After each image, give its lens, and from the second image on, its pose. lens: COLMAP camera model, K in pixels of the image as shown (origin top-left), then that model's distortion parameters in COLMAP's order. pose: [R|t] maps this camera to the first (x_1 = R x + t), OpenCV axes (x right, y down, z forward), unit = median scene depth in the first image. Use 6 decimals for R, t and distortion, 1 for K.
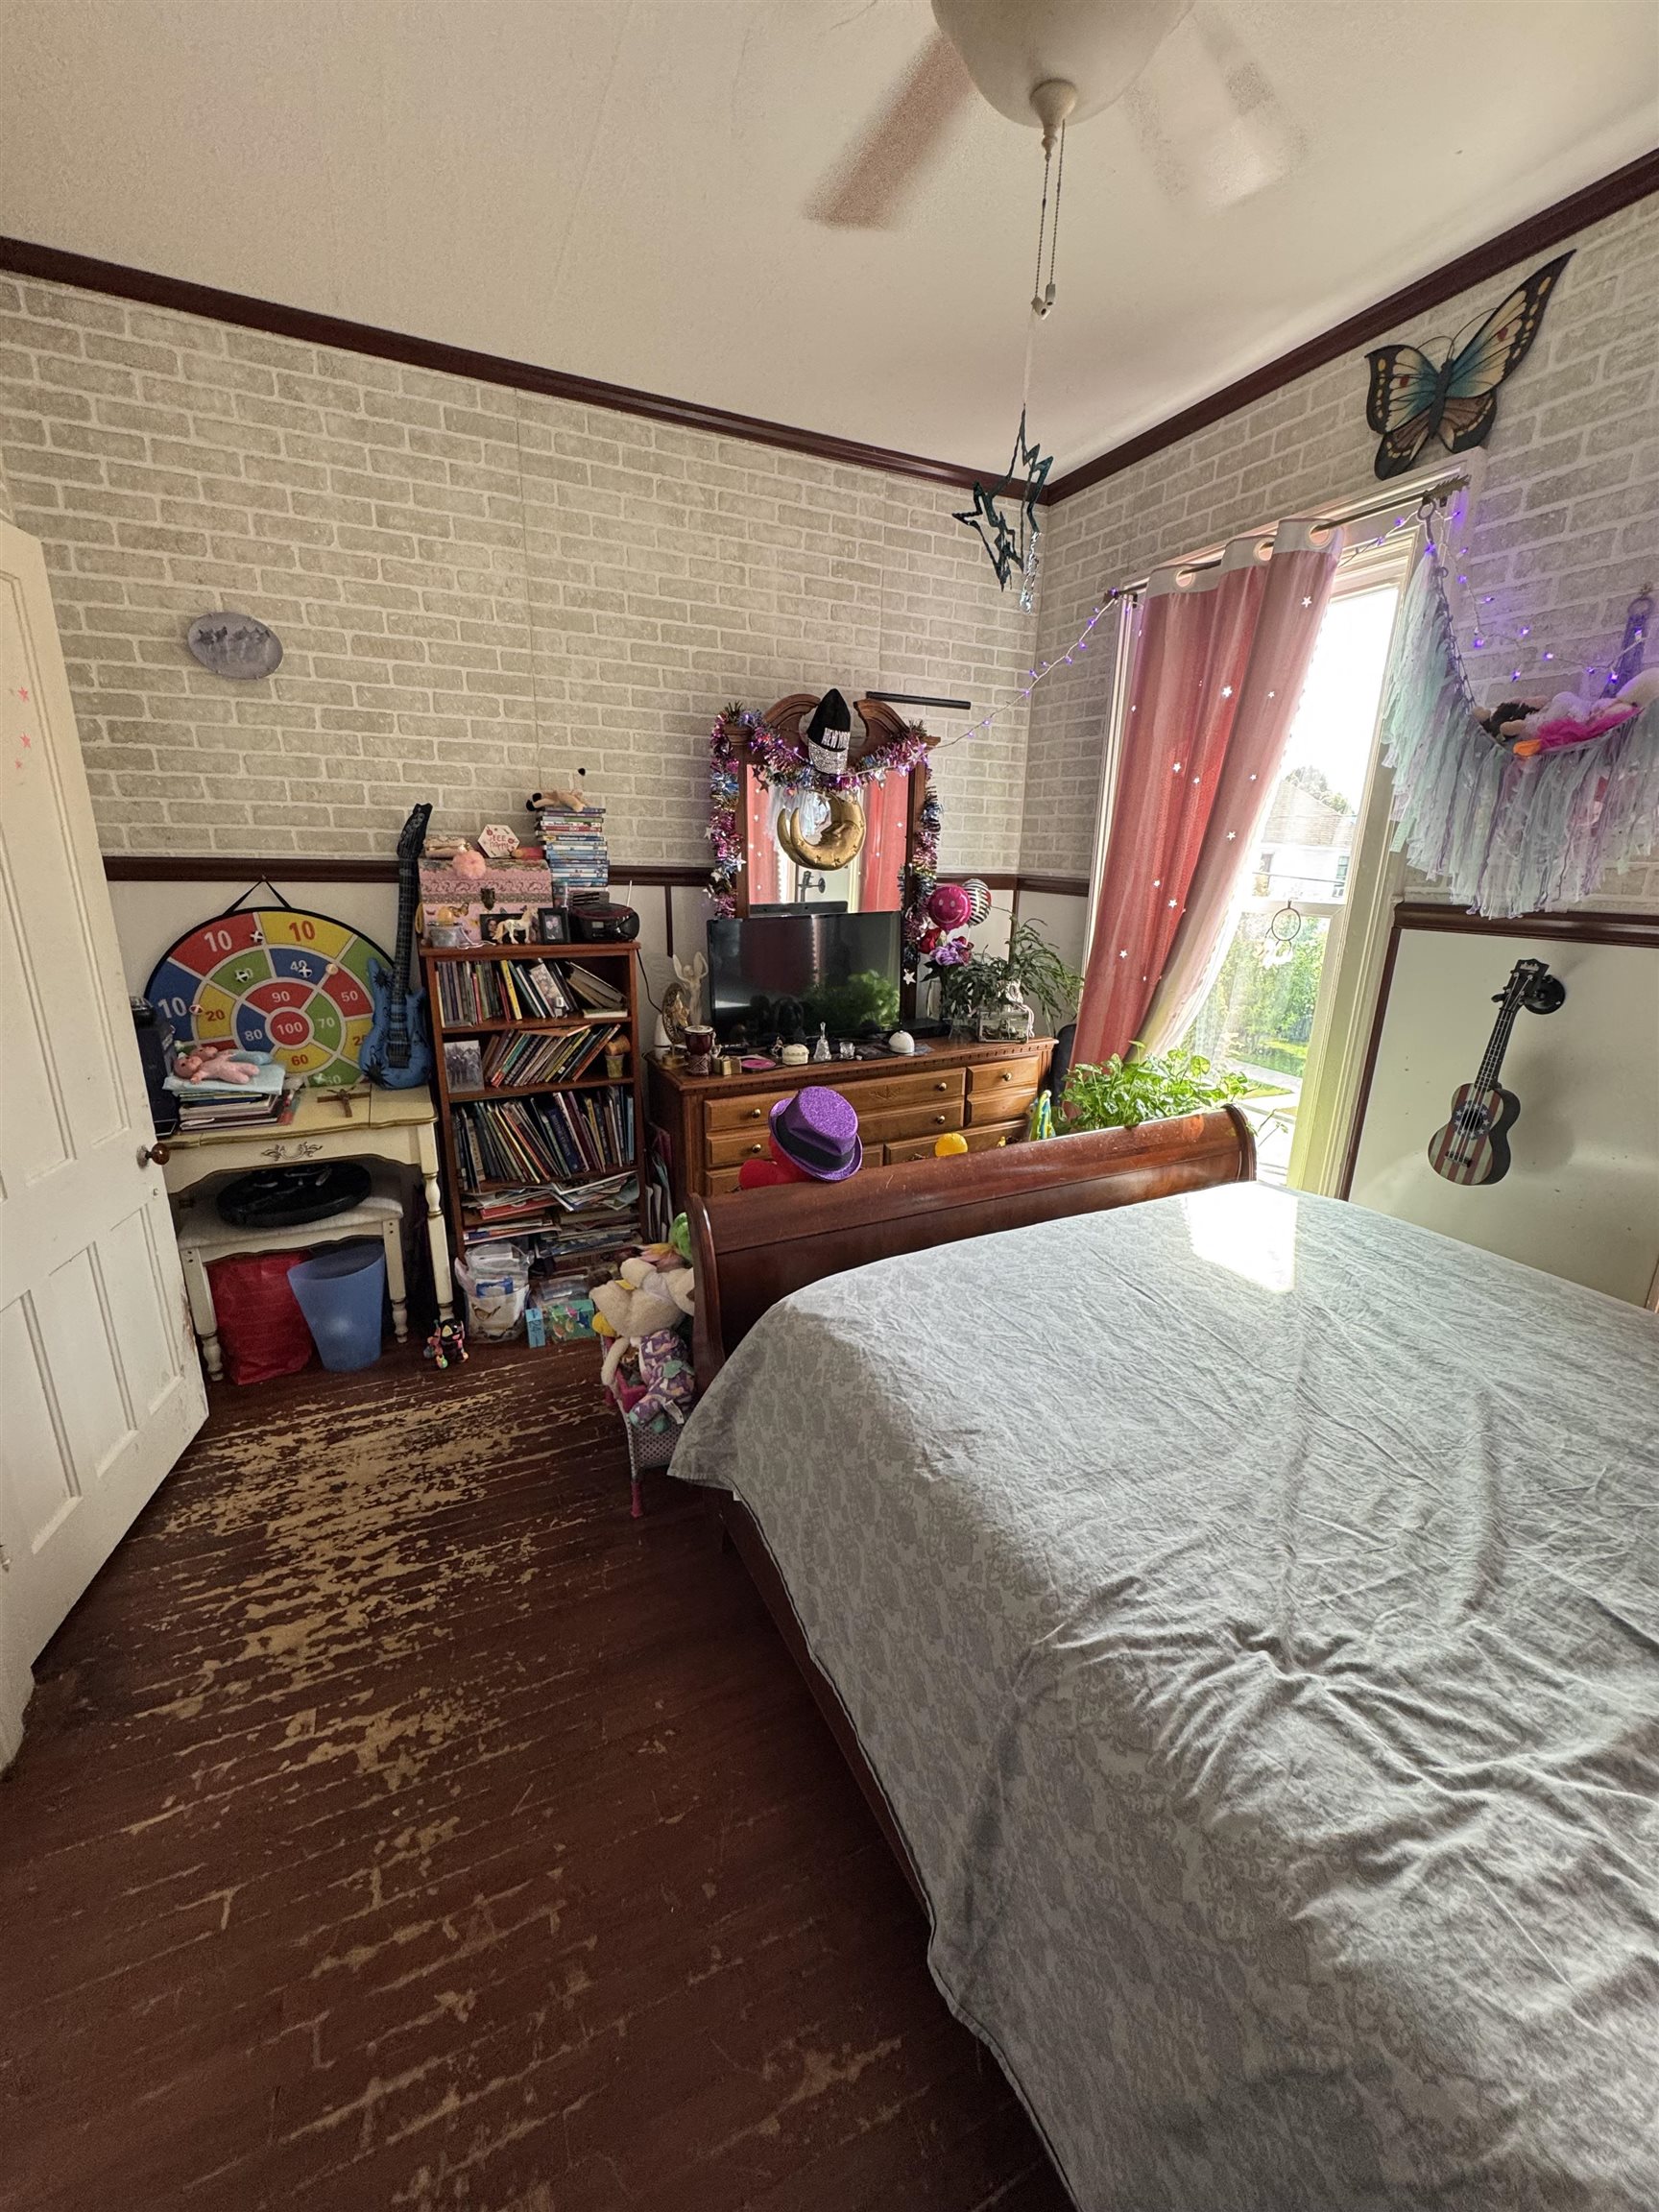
lens RADIAL K [[908.5, 0, 823.4], [0, 908.5, 1115.2], [0, 0, 1]] dist [-0.002399, -0.000009]
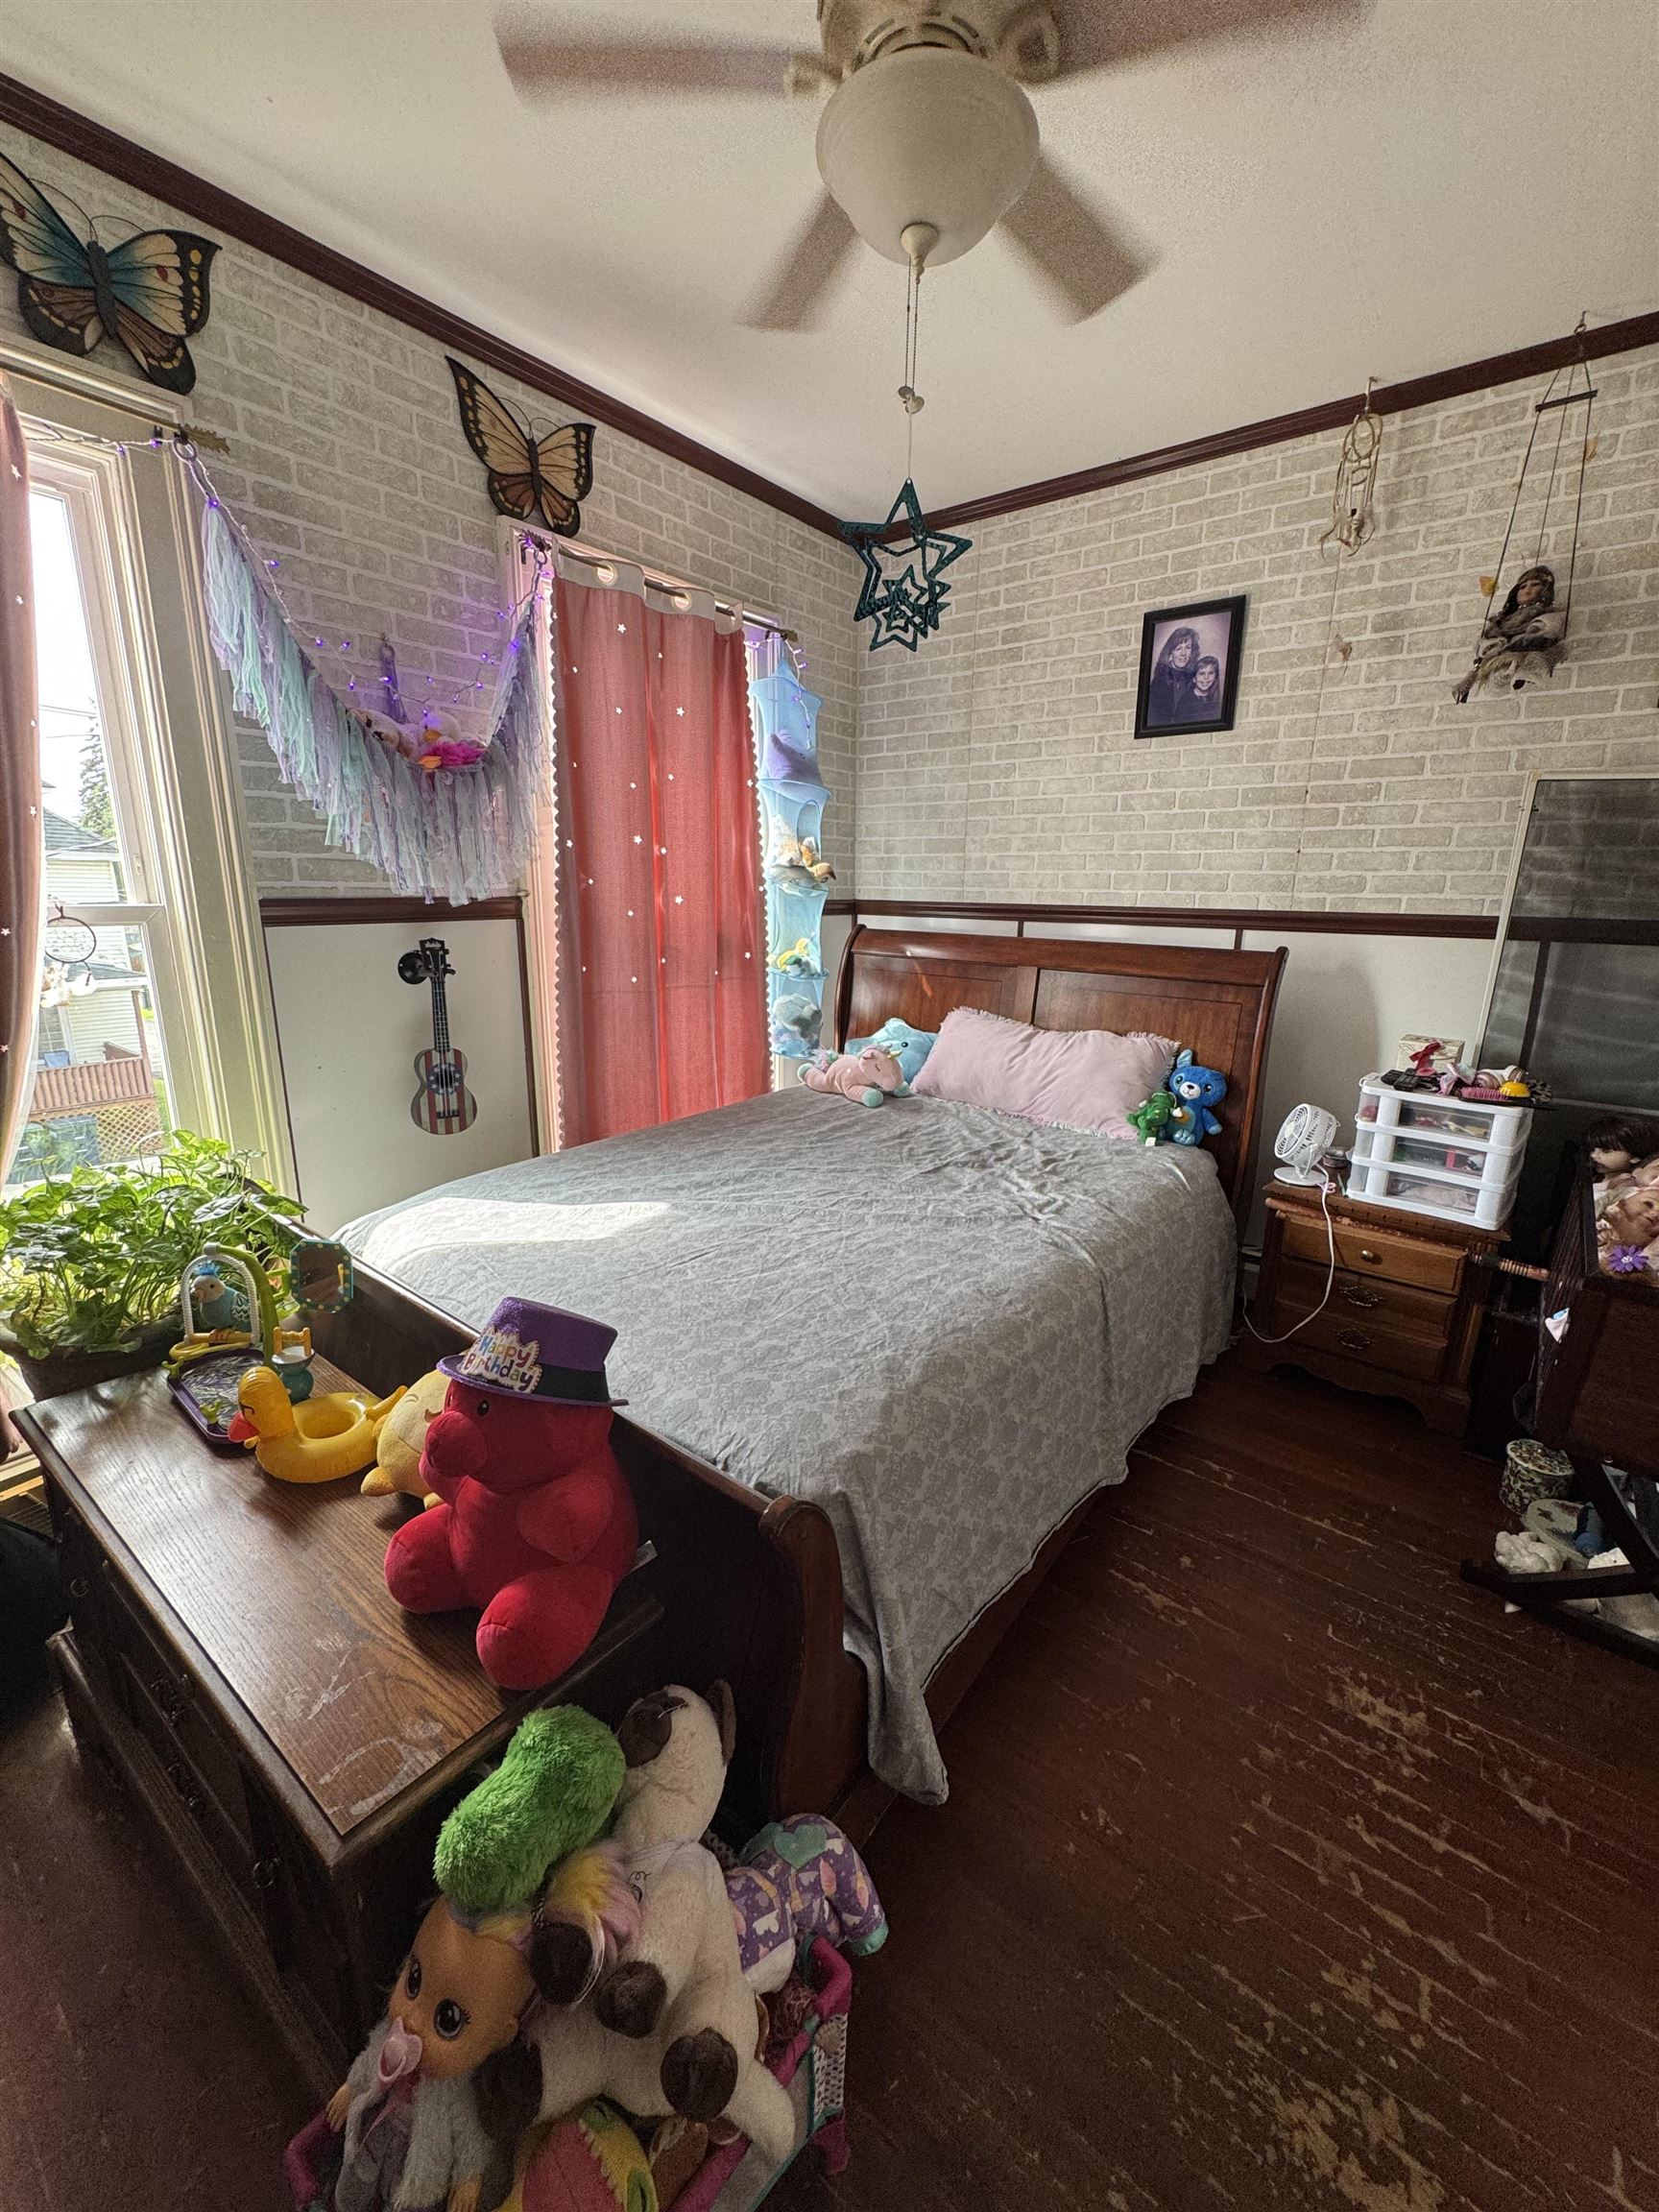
lens RADIAL K [[908.5, 0, 825.2], [0, 908.5, 1112.3], [0, 0, 1]] dist [-0.002399, -0.000009]
pose [[-0.481462, -0.242211, 0.842335, -0.566960], [0.218157, 0.897694, 0.382823, -0.326210], [-0.848883, 0.368075, -0.379365, 1.149173]]
